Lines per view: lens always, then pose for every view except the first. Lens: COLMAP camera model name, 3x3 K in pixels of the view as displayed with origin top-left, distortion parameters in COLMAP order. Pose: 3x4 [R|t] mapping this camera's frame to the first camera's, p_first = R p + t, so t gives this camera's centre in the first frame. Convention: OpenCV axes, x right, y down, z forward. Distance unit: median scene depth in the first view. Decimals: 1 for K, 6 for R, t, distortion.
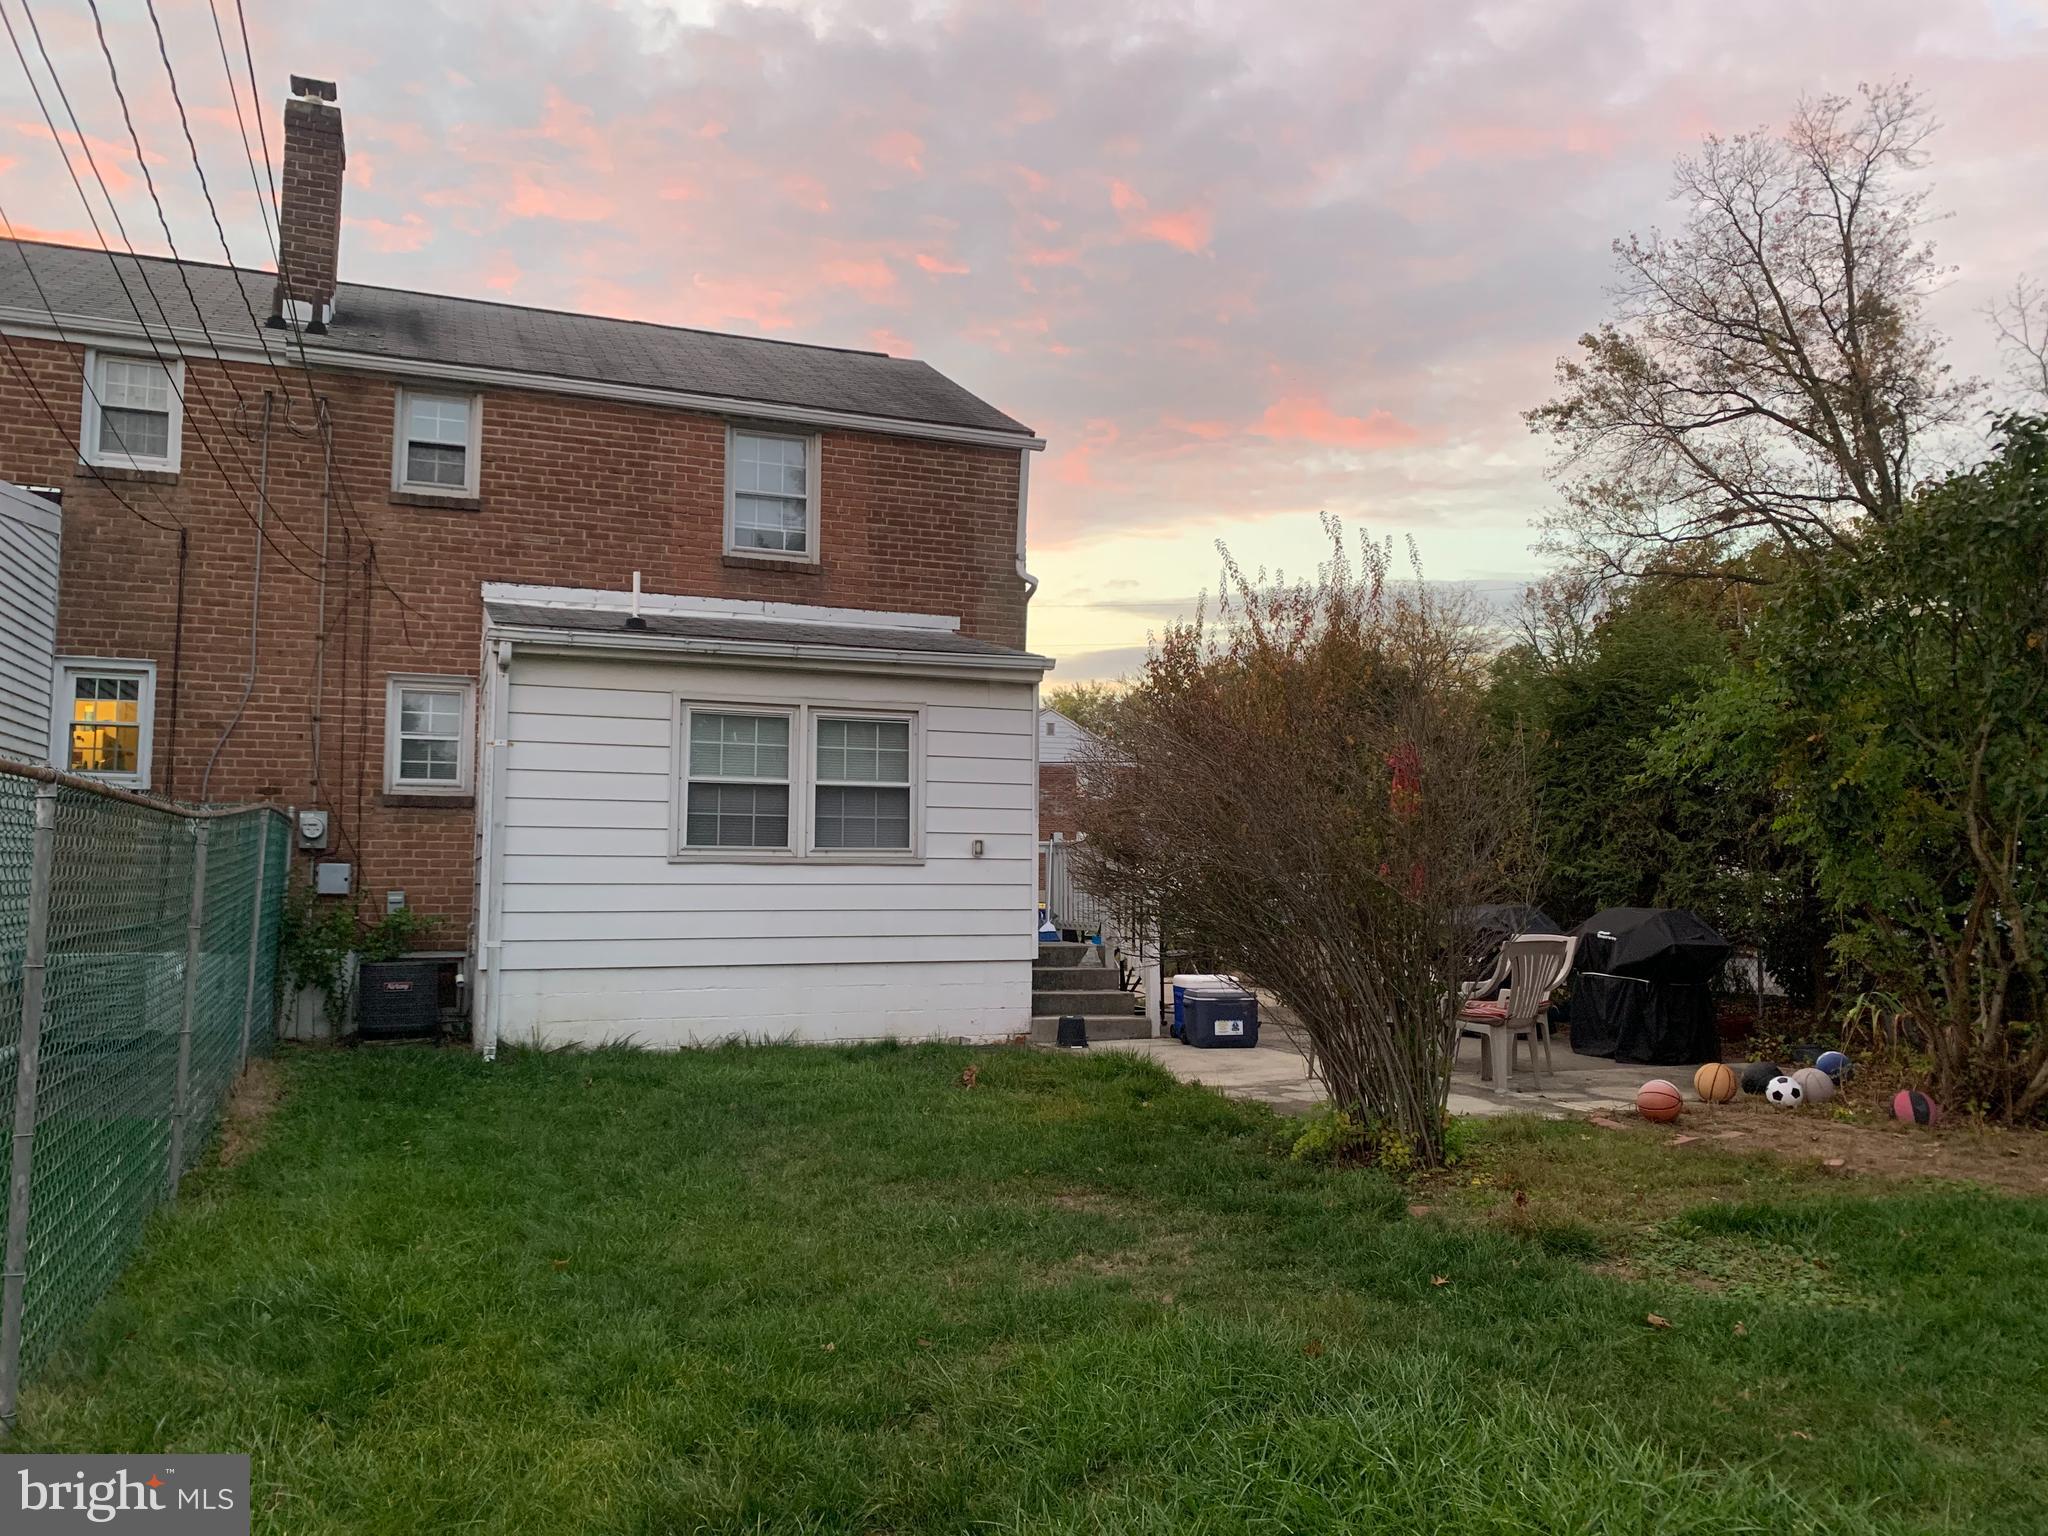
lens RADIAL K [[1545.5, 0, 1015.3], [0, 1545.5, 755.3], [0, 0, 1]] dist [0.130415, -0.241578]
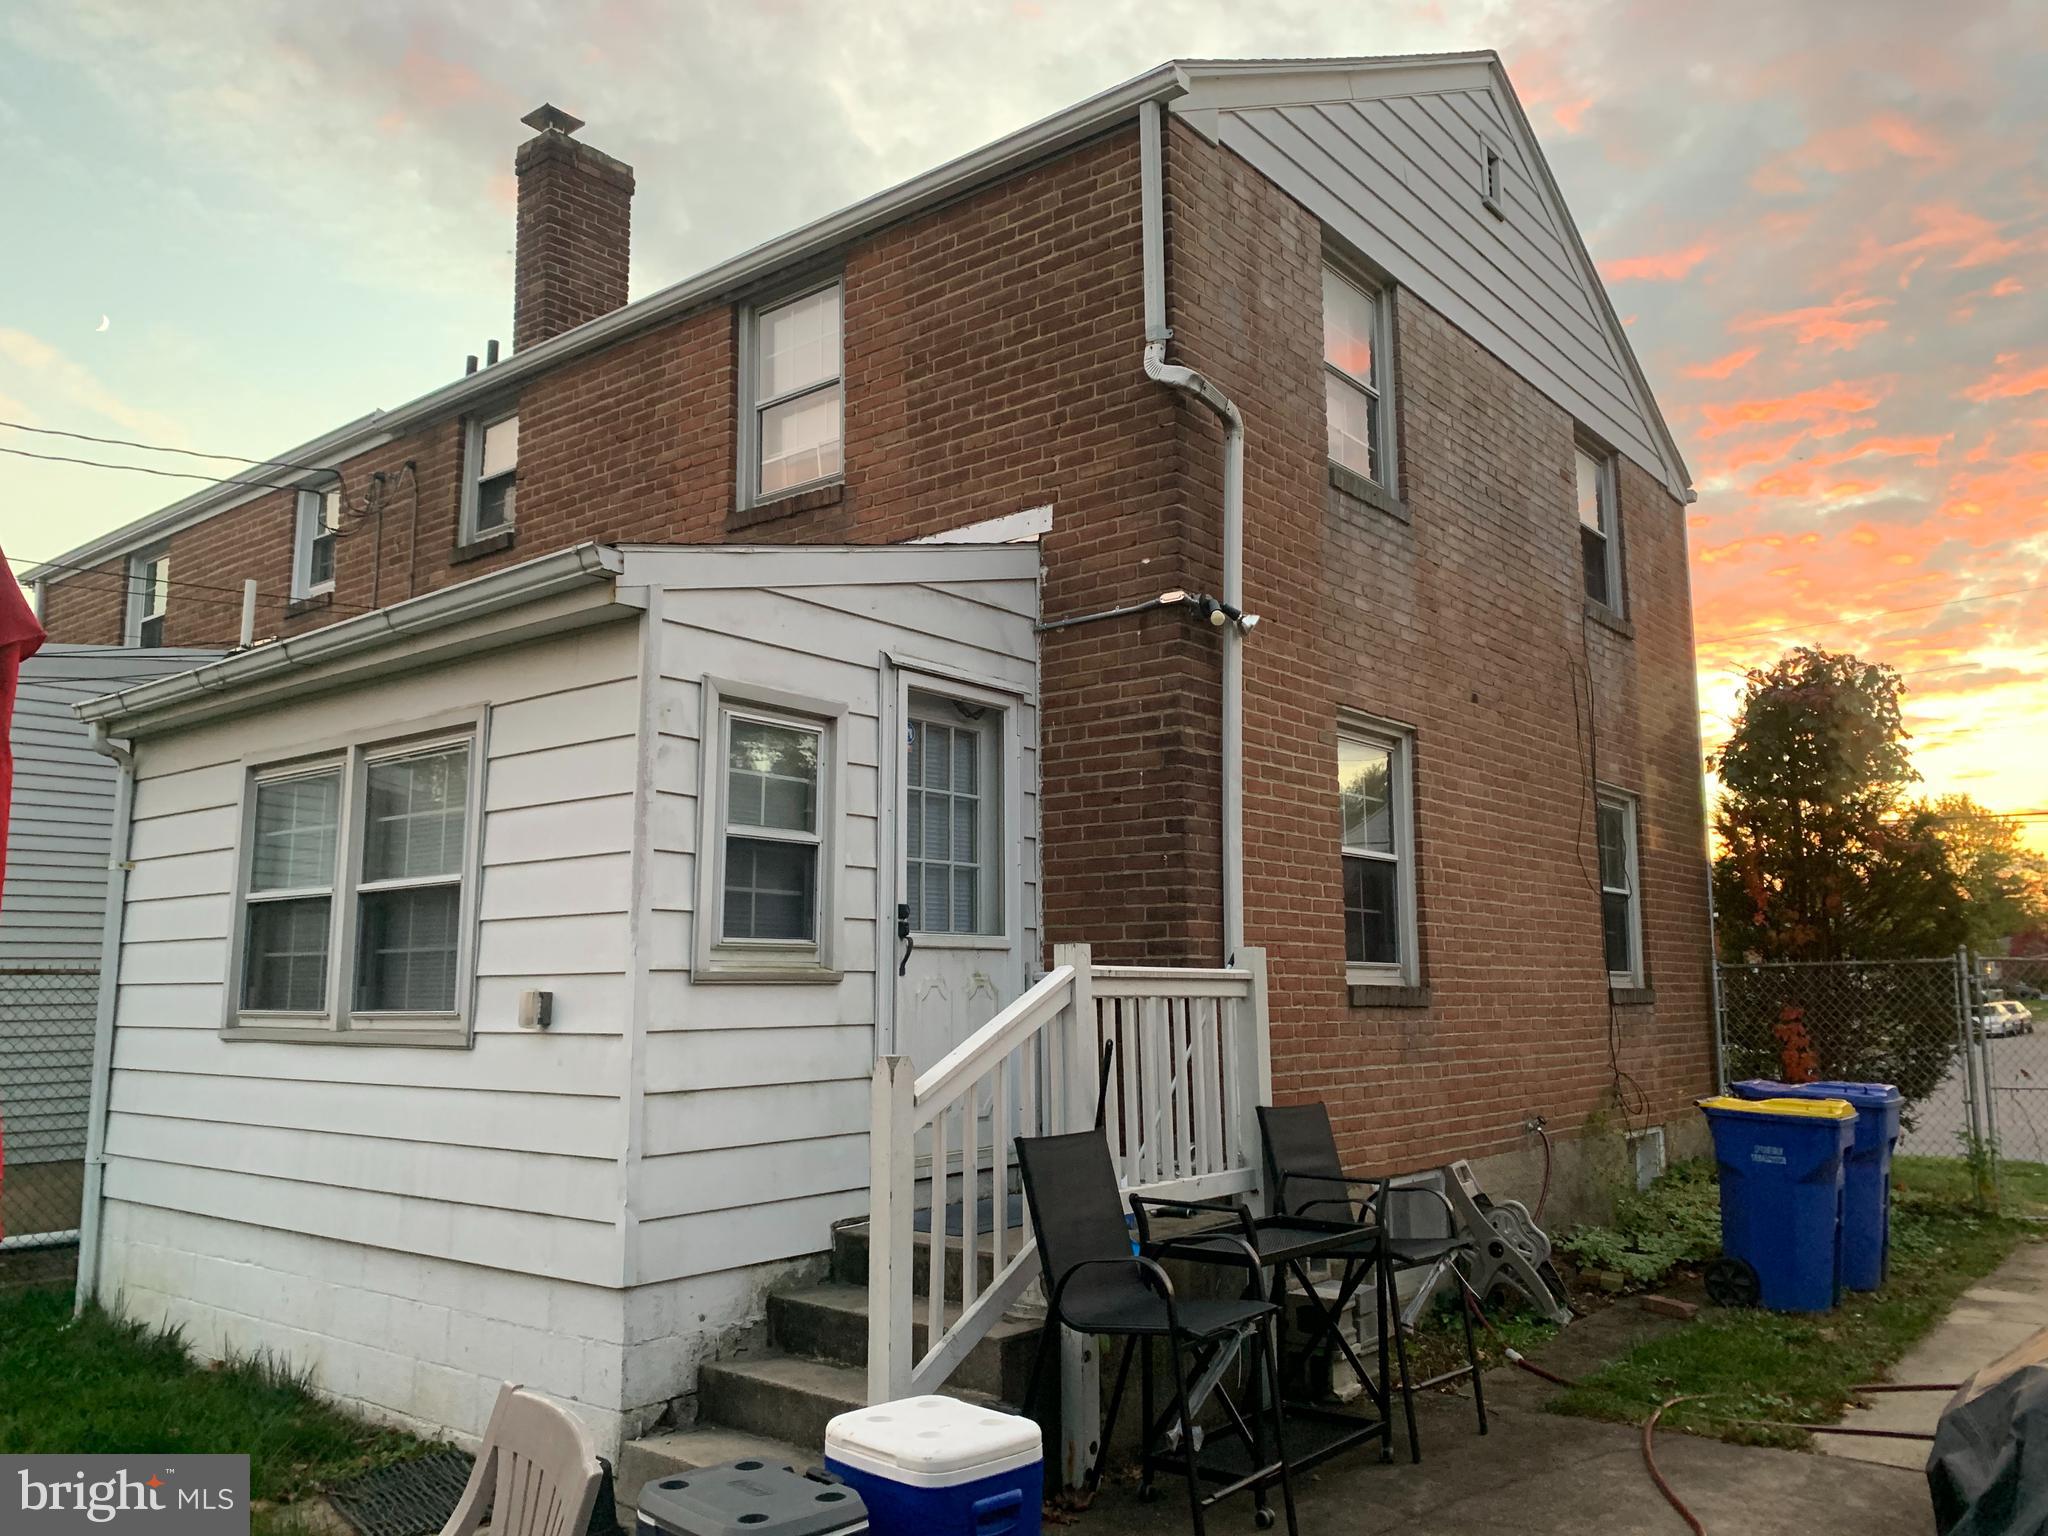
lens RADIAL K [[1545.5, 0, 1015.3], [0, 1545.5, 755.3], [0, 0, 1]] dist [0.130415, -0.241578]
pose [[0.496944, -0.141334, -0.856196, 0.380860], [0.078374, 0.989925, -0.117919, 0.046187], [0.864236, -0.008504, 0.503015, 0.790765]]
